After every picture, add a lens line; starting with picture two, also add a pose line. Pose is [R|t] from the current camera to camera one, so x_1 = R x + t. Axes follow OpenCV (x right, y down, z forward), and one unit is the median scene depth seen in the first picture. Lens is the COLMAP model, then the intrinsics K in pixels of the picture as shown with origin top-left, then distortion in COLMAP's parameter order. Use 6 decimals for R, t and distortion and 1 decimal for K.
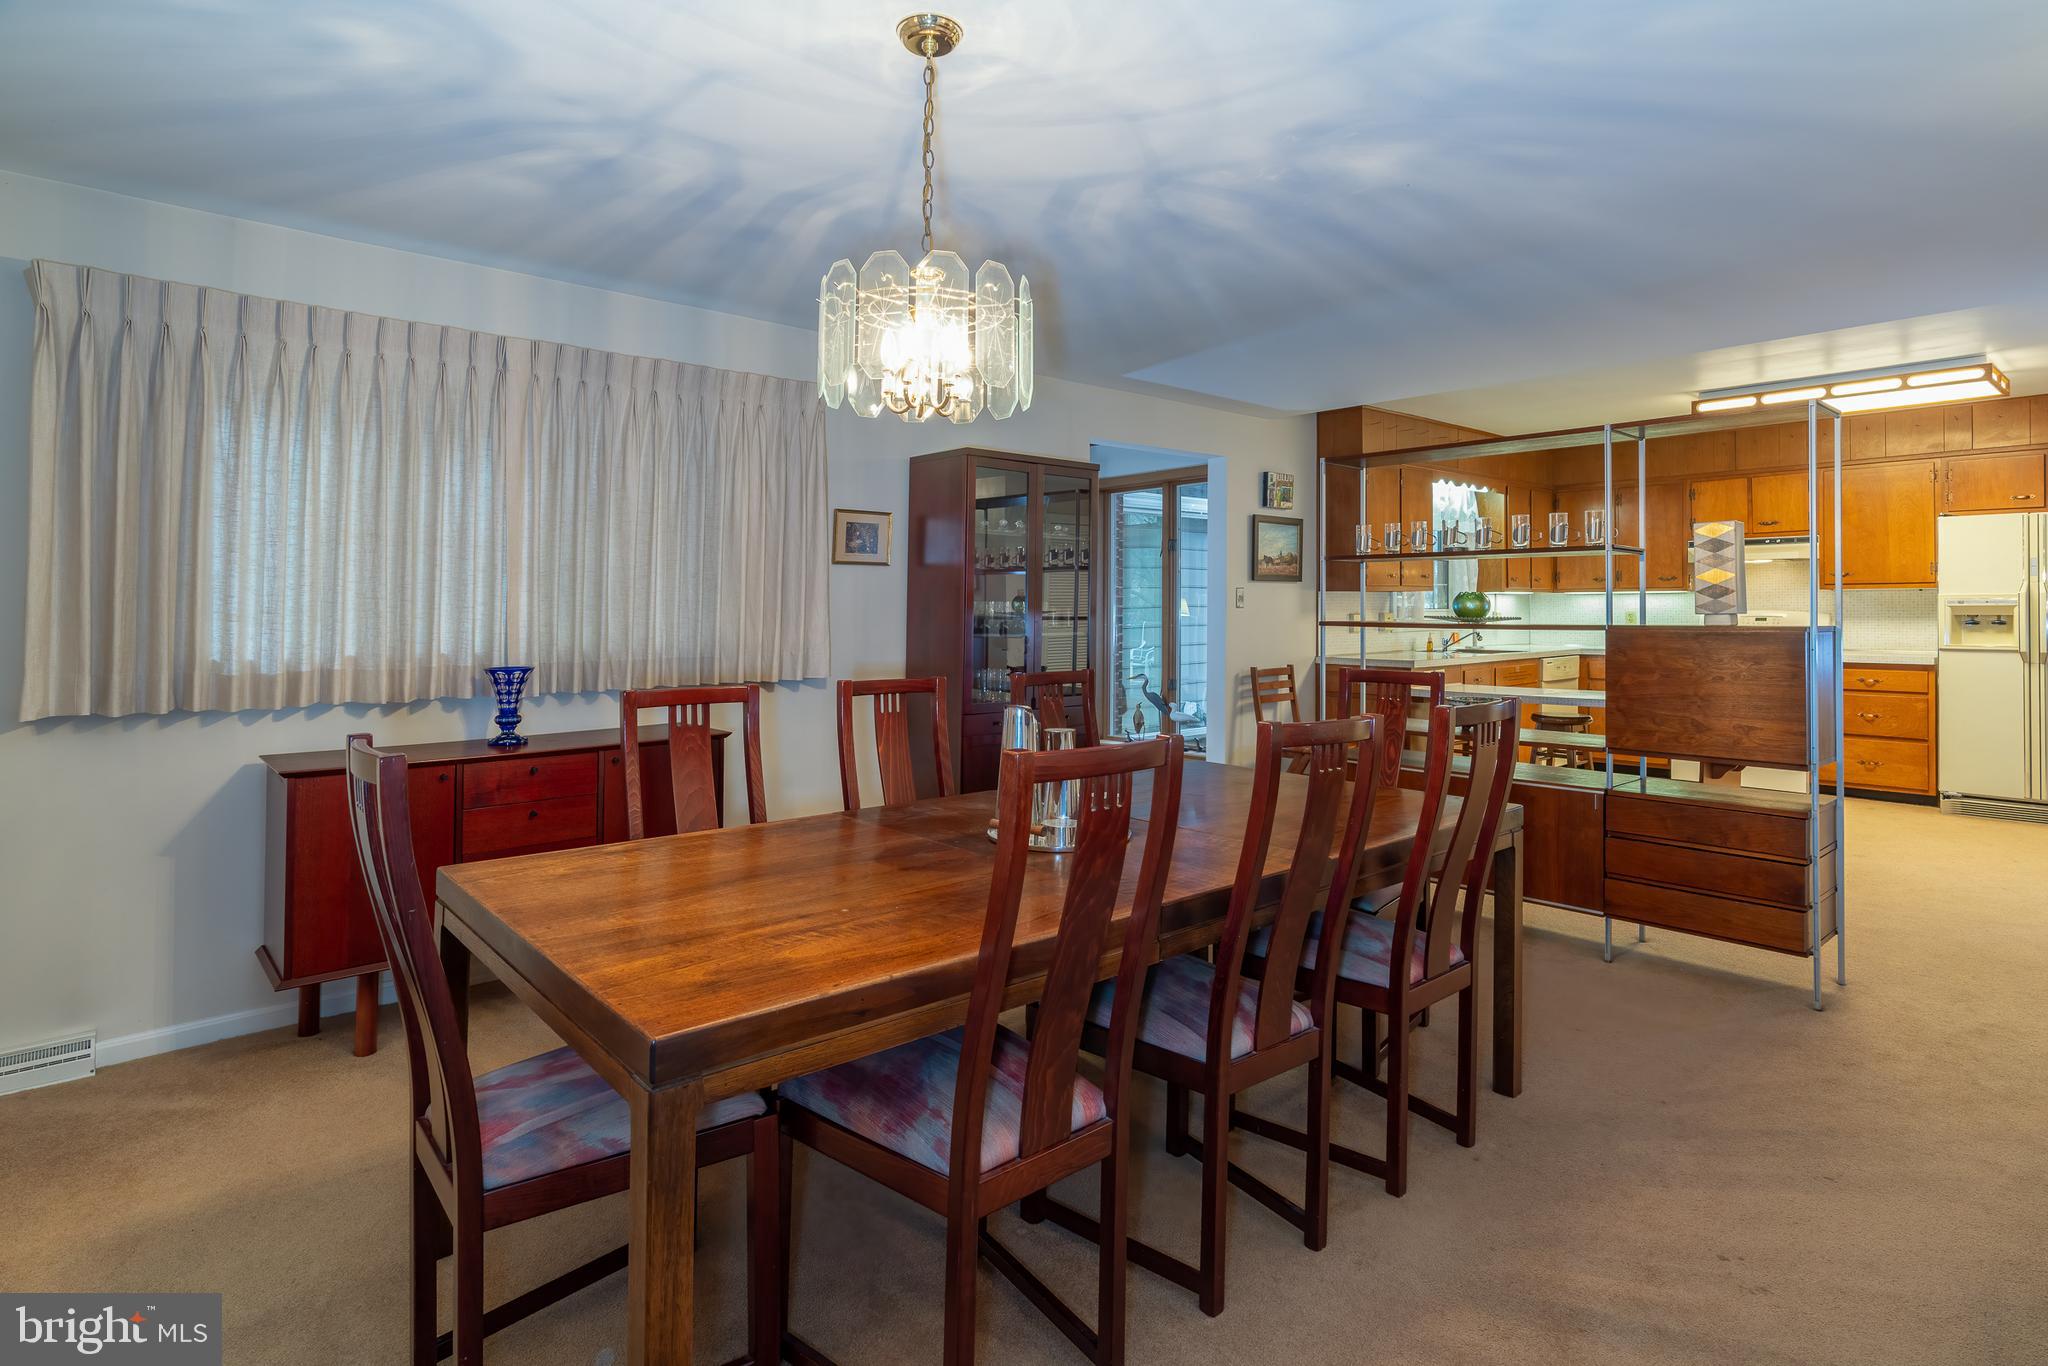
lens RADIAL K [[1058.0, 0, 1016.2], [0, 1058.0, 618.4], [0, 0, 1]] dist [-0.004075, -0.000074]
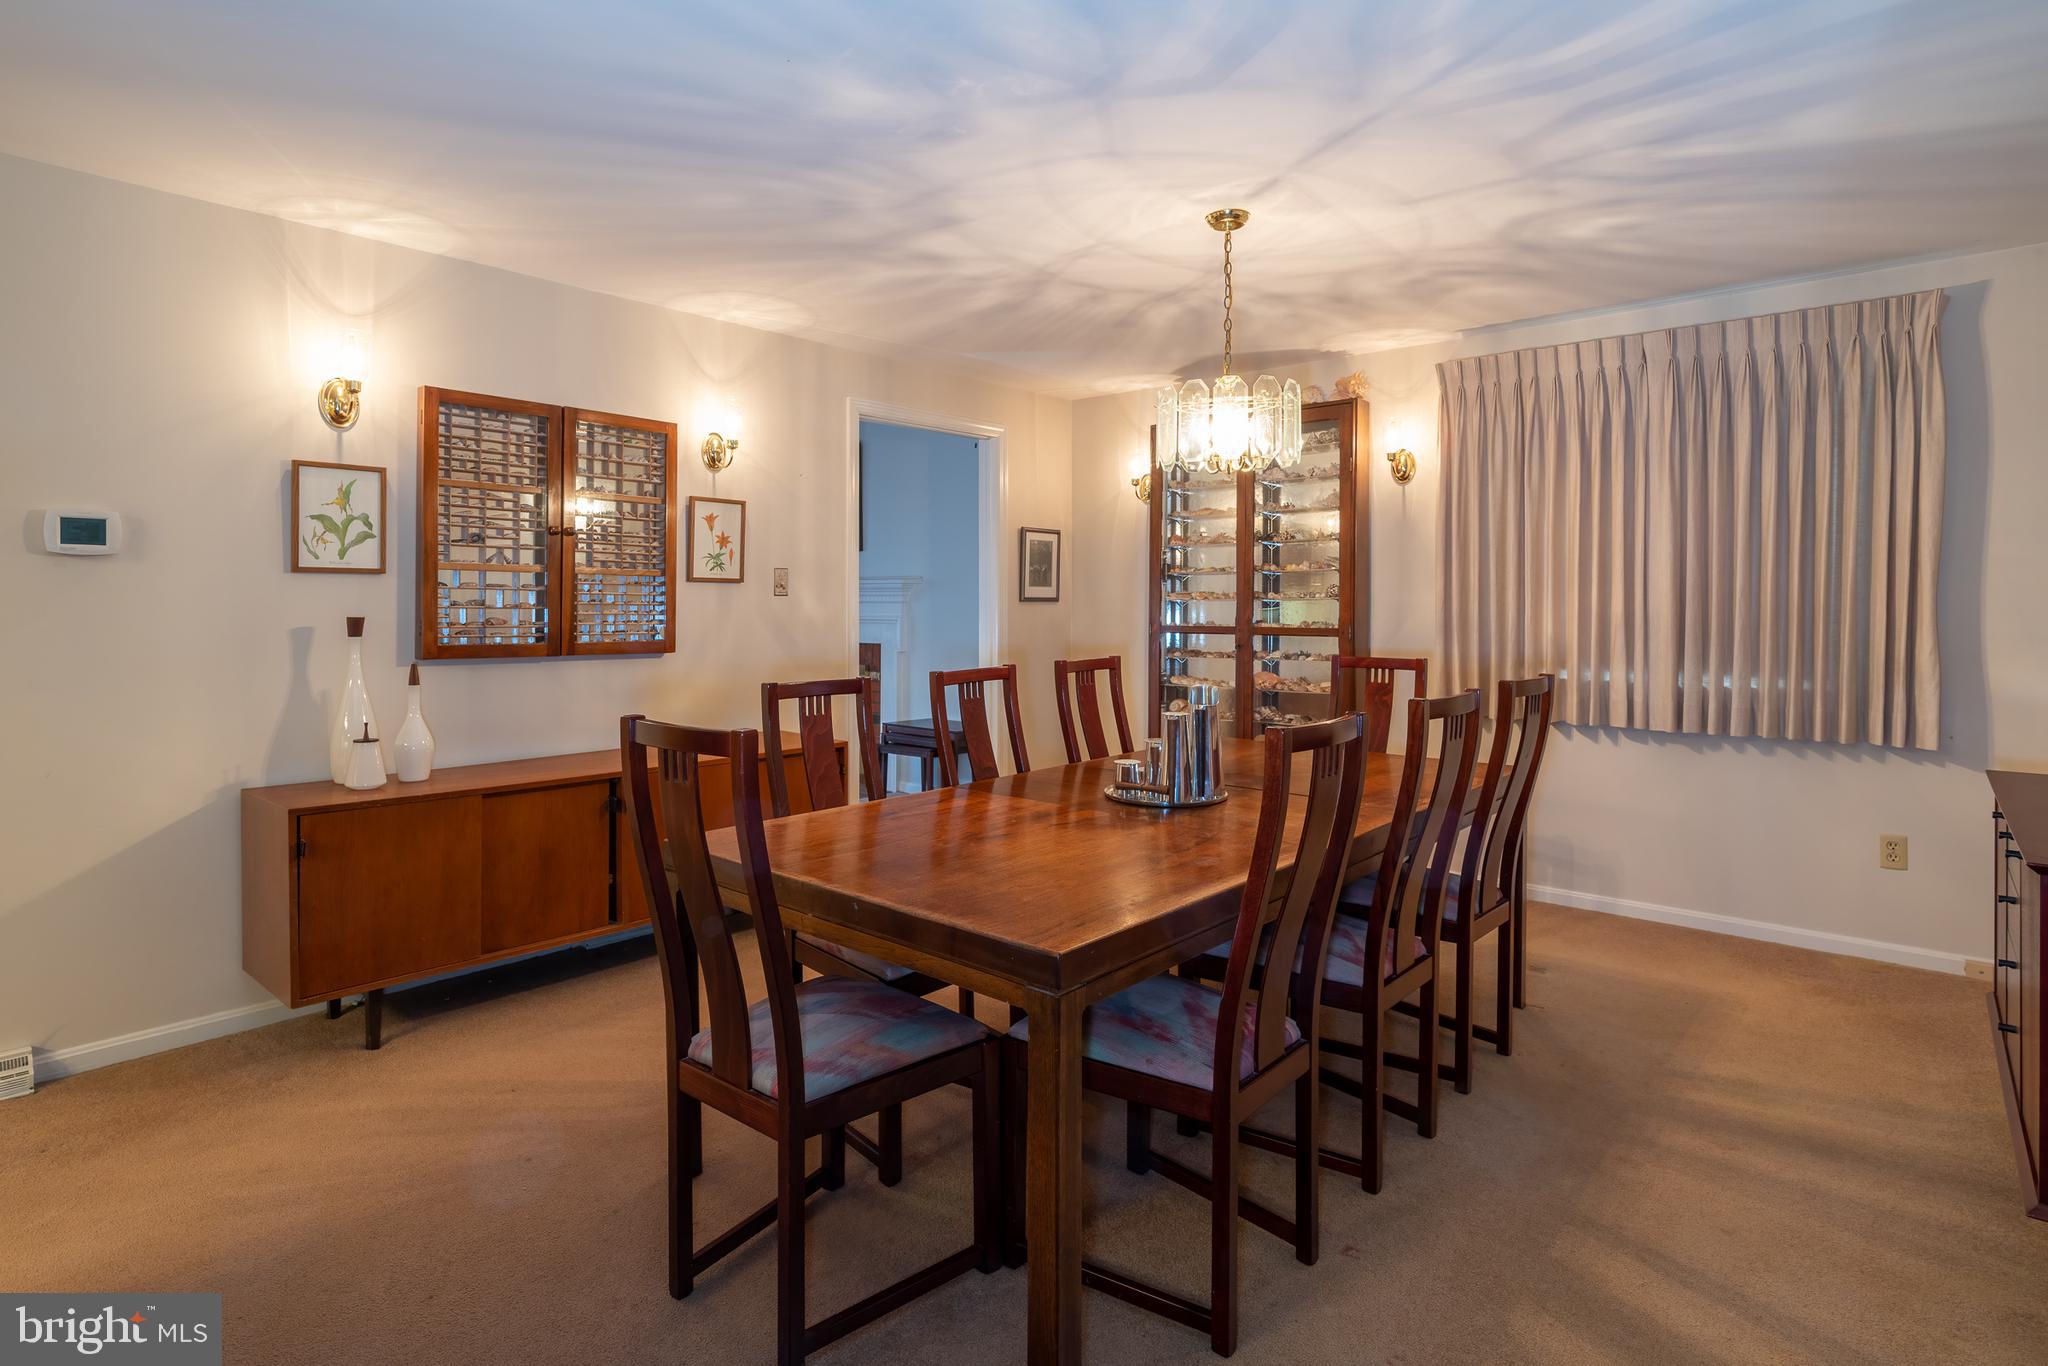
lens RADIAL K [[1055.4, 0, 991.6], [0, 1055.4, 611.5], [0, 0, 1]] dist [-0.056904, 0.000054]
pose [[-0.991758, 0.002453, -0.128103, 0.208223], [0.000089, 0.999830, 0.018460, -0.012265], [0.128127, 0.018296, -0.991589, 1.156514]]
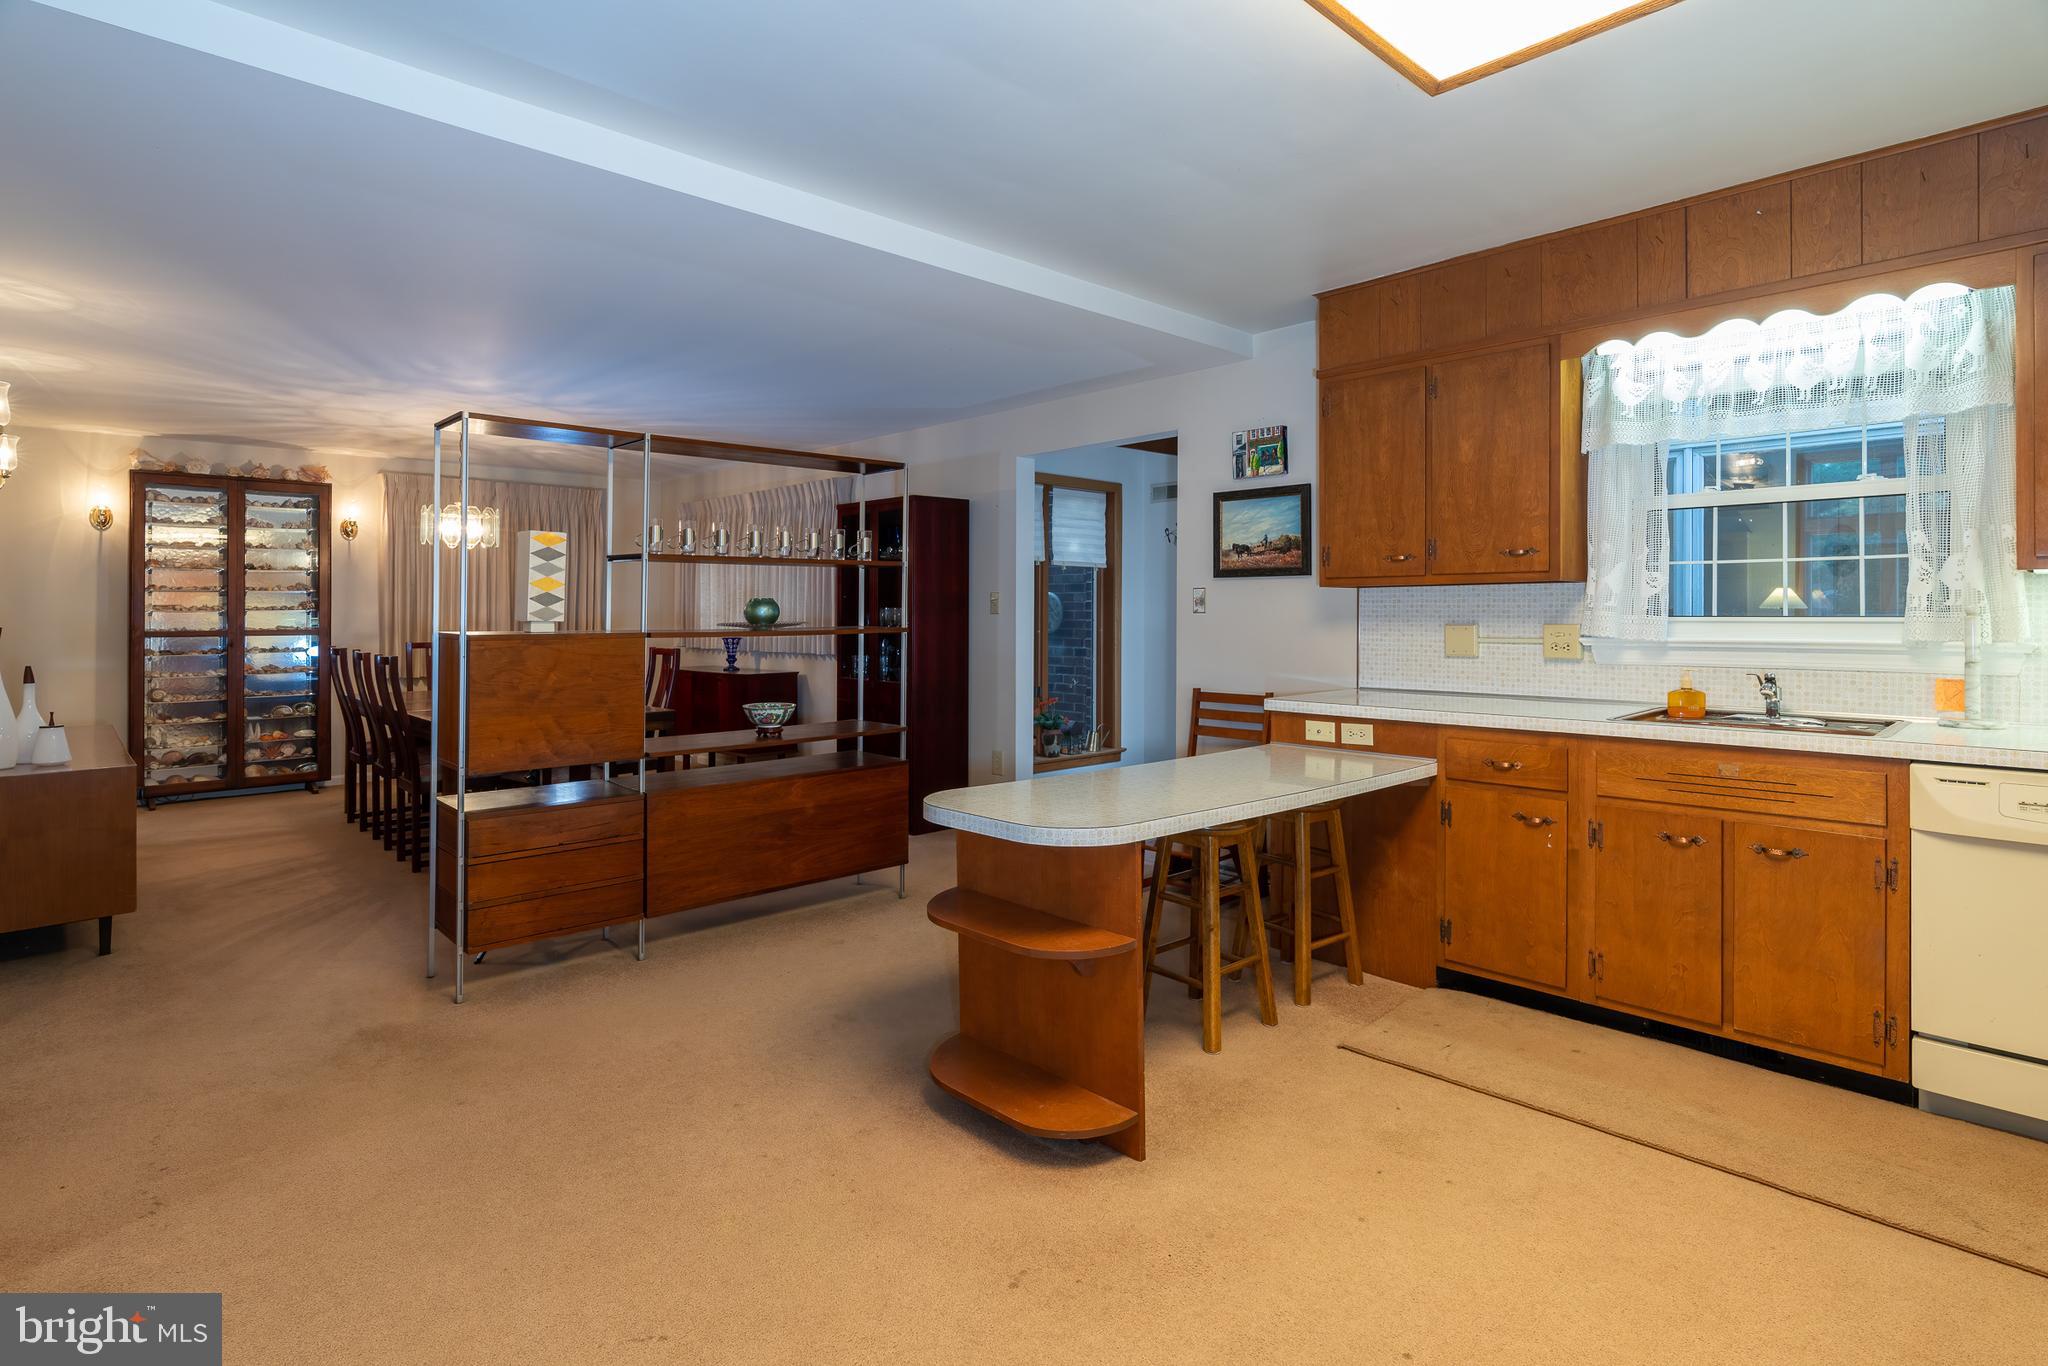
lens RADIAL K [[1029.2, 0, 1026.5], [0, 1029.2, 609.9], [0, 0, 1]] dist [-0.001096, -0.000028]
pose [[0.047770, 0.001218, -0.998858, 1.398384], [-0.008335, 0.999965, 0.000821, -0.016530], [0.998824, 0.008286, 0.047779, 1.182269]]
